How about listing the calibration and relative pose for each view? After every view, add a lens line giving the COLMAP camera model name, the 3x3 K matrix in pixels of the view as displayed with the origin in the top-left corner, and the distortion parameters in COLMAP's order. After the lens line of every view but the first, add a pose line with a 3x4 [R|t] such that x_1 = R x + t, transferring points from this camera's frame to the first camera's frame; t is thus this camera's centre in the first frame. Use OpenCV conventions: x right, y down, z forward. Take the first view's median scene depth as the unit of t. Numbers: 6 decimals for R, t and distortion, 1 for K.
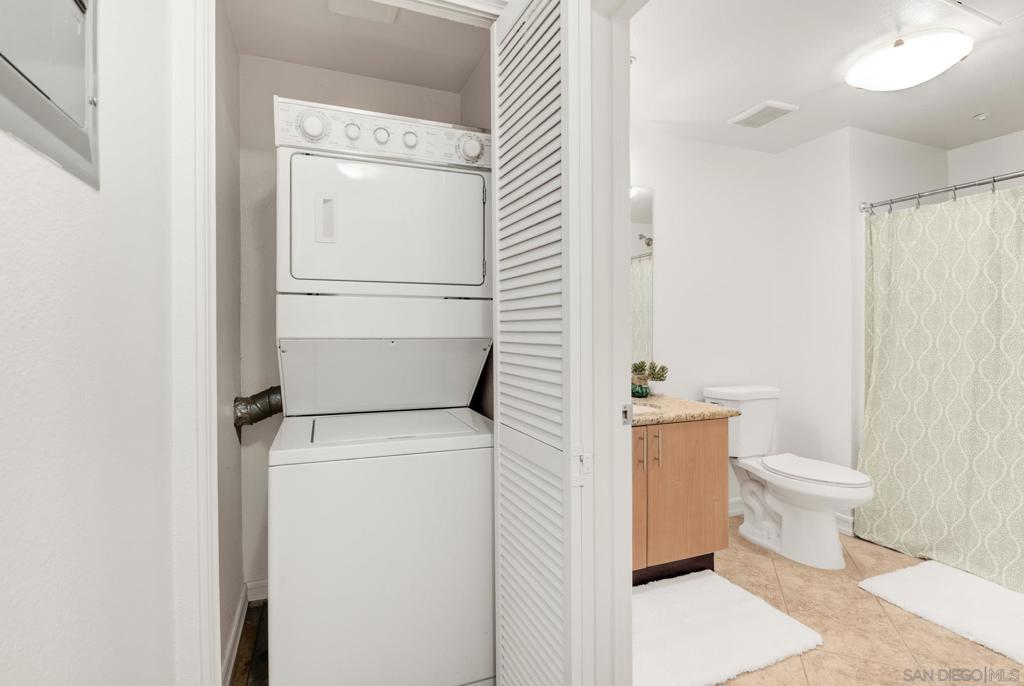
lens RADIAL K [[426.5, 0, 511.5], [0, 426.5, 335.4], [0, 0, 1]] dist [-0.000134, -0.005558]
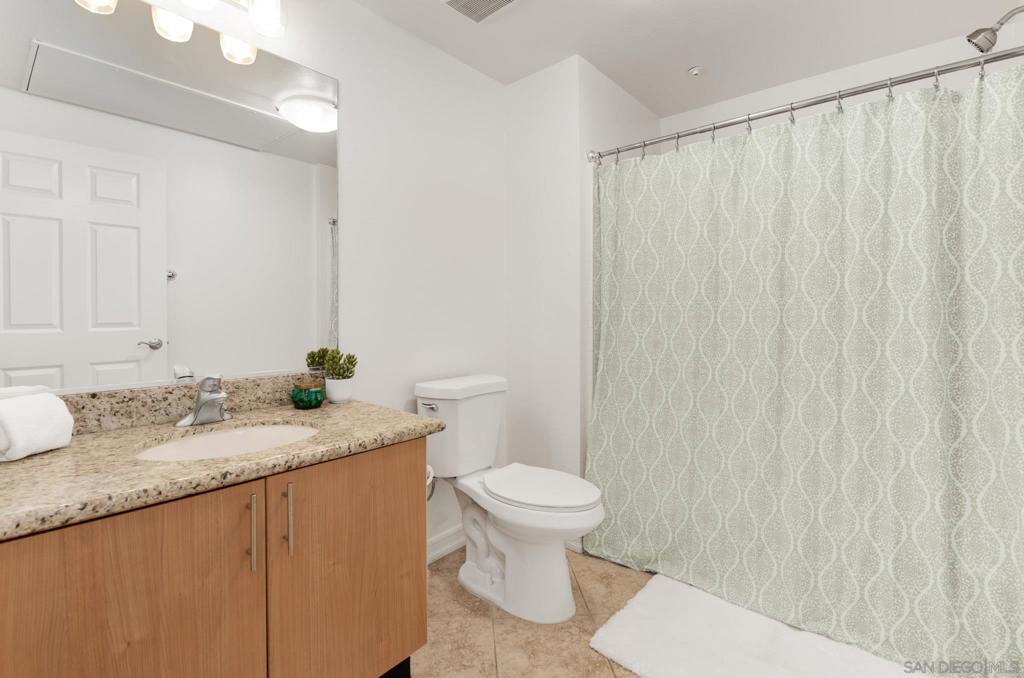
lens RADIAL K [[464.1, 0, 511.8], [0, 464.1, 318.1], [0, 0, 1]] dist [0.000116, 0.000010]
pose [[0.861254, -0.001208, 0.508173, 0.245410], [0.000656, 0.999999, 0.001265, 0.016925], [-0.508174, -0.000756, 0.861254, 0.314559]]
